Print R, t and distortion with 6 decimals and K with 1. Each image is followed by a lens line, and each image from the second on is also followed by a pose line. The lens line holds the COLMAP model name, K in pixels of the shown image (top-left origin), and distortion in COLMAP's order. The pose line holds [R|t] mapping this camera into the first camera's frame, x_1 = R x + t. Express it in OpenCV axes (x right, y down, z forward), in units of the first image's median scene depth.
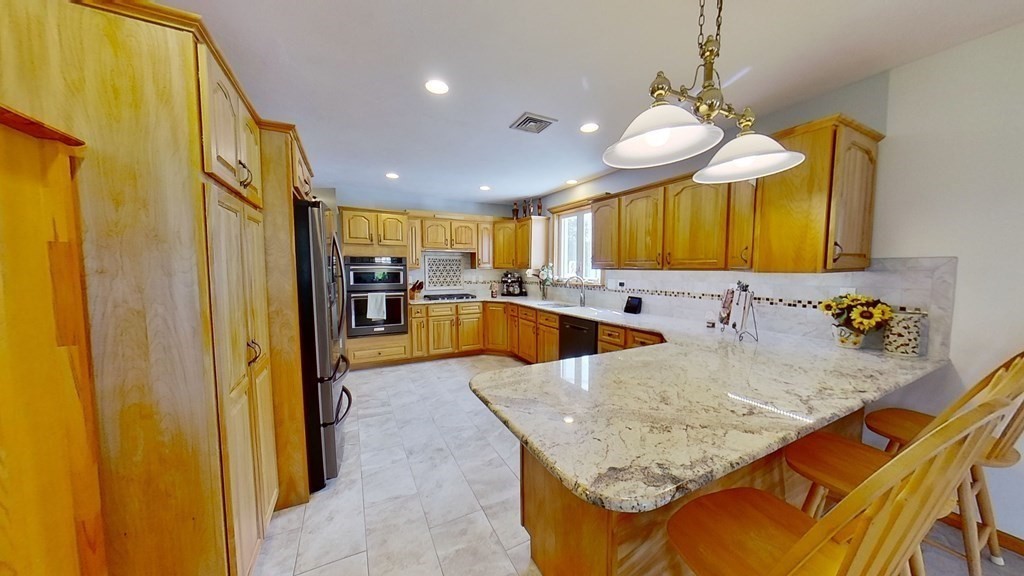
lens RADIAL K [[312.1, 0, 512.6], [0, 312.1, 291.4], [0, 0, 1]] dist [0.000299, -0.000007]
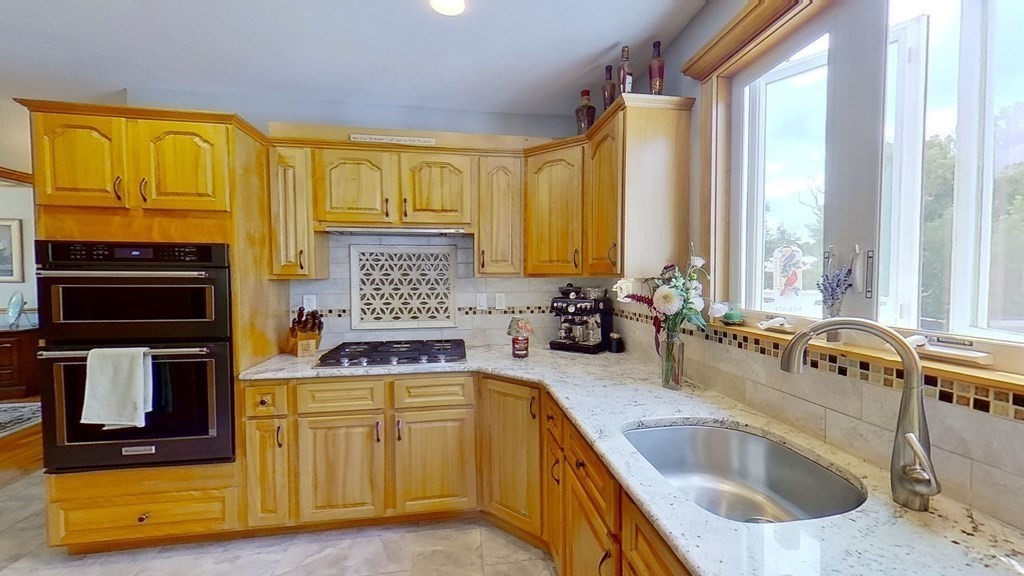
lens RADIAL K [[372.2, 0, 496.8], [0, 372.2, 285.9], [0, 0, 1]] dist [-0.001702, 0.000250]
pose [[0.926619, 0.006371, -0.375947, 0.081084], [-0.024591, 0.998743, -0.043685, -0.044953], [0.375196, 0.049724, 0.925611, 0.623397]]
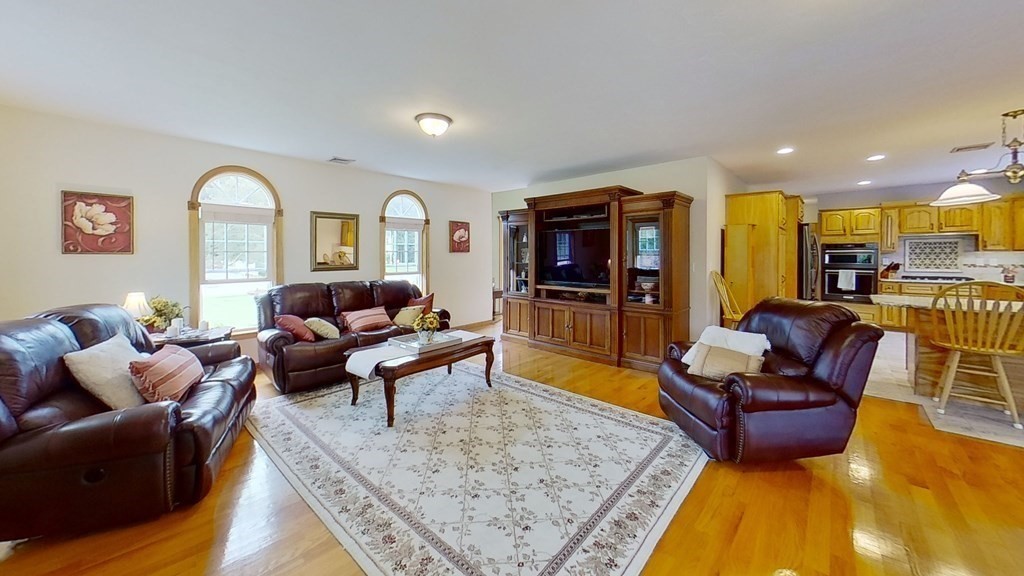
lens RADIAL K [[372.2, 0, 520.4], [0, 372.2, 261.7], [0, 0, 1]] dist [-0.001702, 0.000250]
pose [[0.378943, 0.009891, -0.925367, 0.417407], [-0.060556, 0.998065, -0.014131, 0.062589], [0.923437, 0.061392, 0.378808, -0.741294]]
